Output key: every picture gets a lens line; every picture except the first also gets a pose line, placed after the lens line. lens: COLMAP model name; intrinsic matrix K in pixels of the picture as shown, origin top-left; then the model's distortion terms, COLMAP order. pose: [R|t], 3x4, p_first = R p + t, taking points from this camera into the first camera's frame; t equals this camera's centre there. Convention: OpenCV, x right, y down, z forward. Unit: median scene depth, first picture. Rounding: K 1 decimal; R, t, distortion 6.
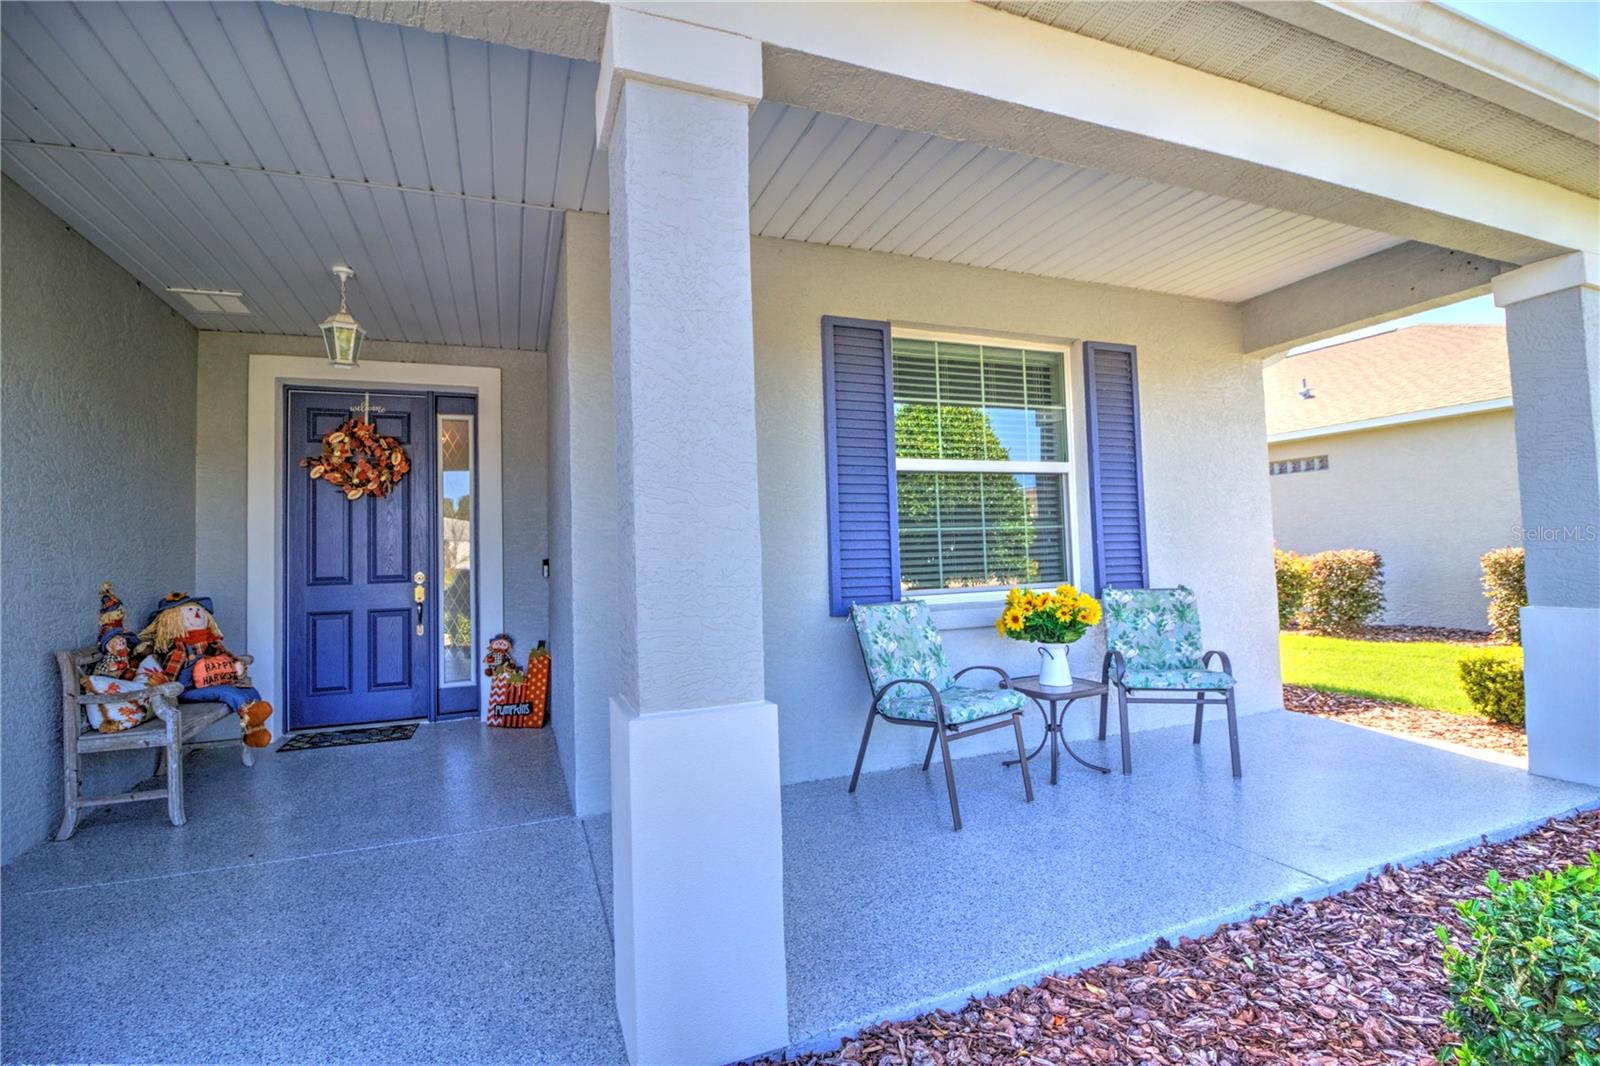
lens RADIAL K [[718.1, 0, 801.3], [0, 718.1, 527.9], [0, 0, 1]] dist [-0.001924, -0.000053]
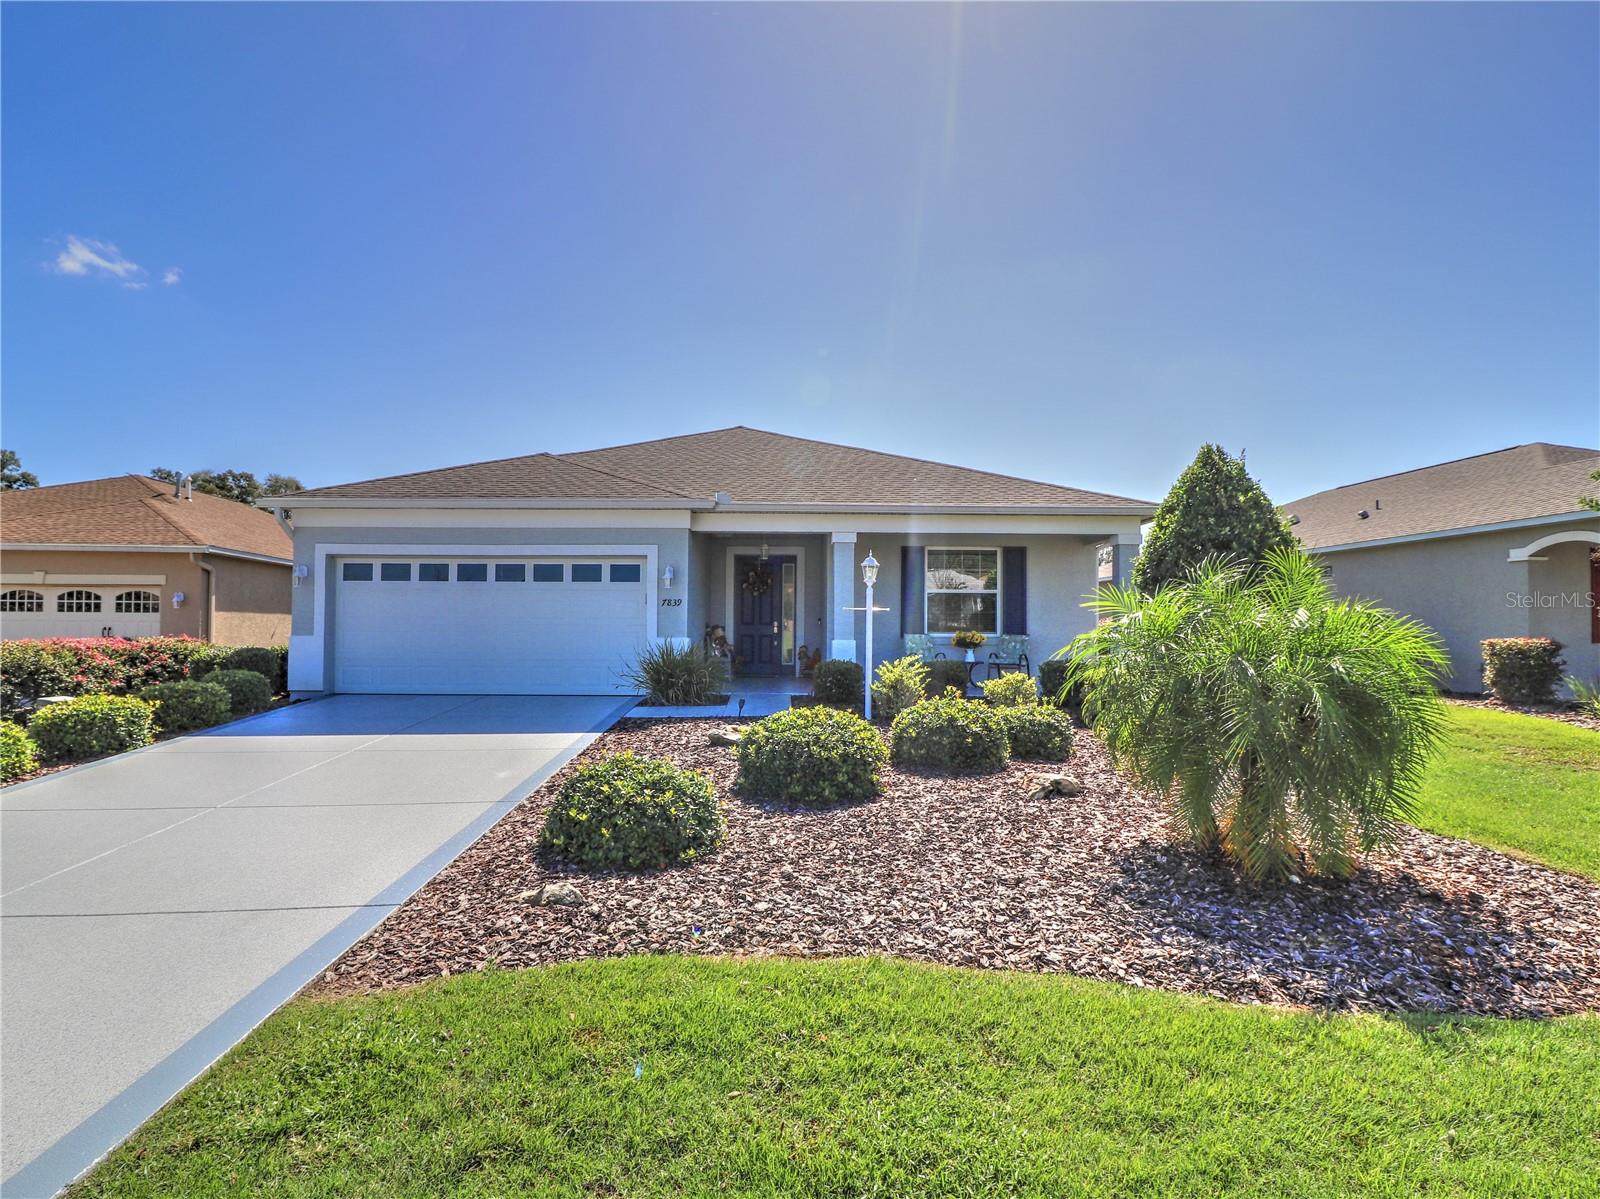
lens RADIAL K [[709.6, 0, 804.5], [0, 709.6, 606.7], [0, 0, 1]] dist [0.000684, 0.000006]
pose [[0.935174, 0.024961, -0.353308, 0.677493], [-0.019760, 0.999637, 0.018321, -0.061994], [0.353637, -0.010152, 0.935328, -1.924964]]
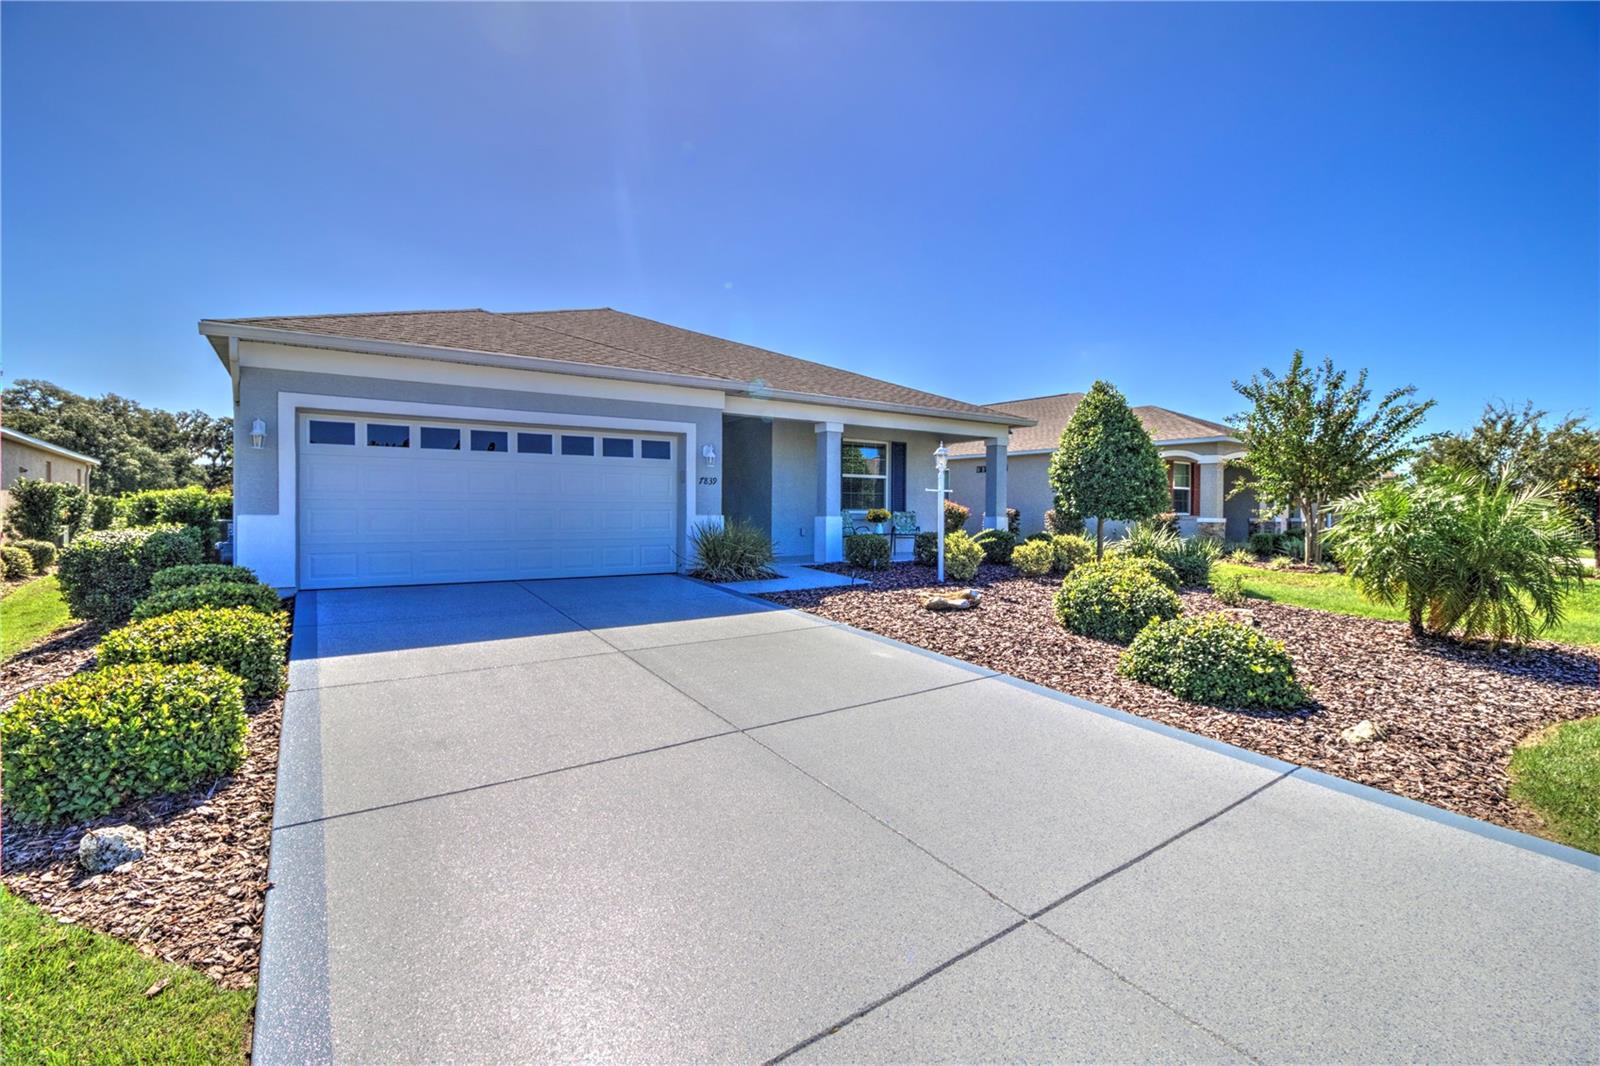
lens RADIAL K [[718.1, 0, 804.7], [0, 718.1, 528.2], [0, 0, 1]] dist [-0.001924, -0.000053]
pose [[0.975601, 0.034678, 0.216796, -0.760500], [-0.049712, 0.996693, 0.064279, -0.038277], [-0.213849, -0.073488, 0.974098, -2.327161]]
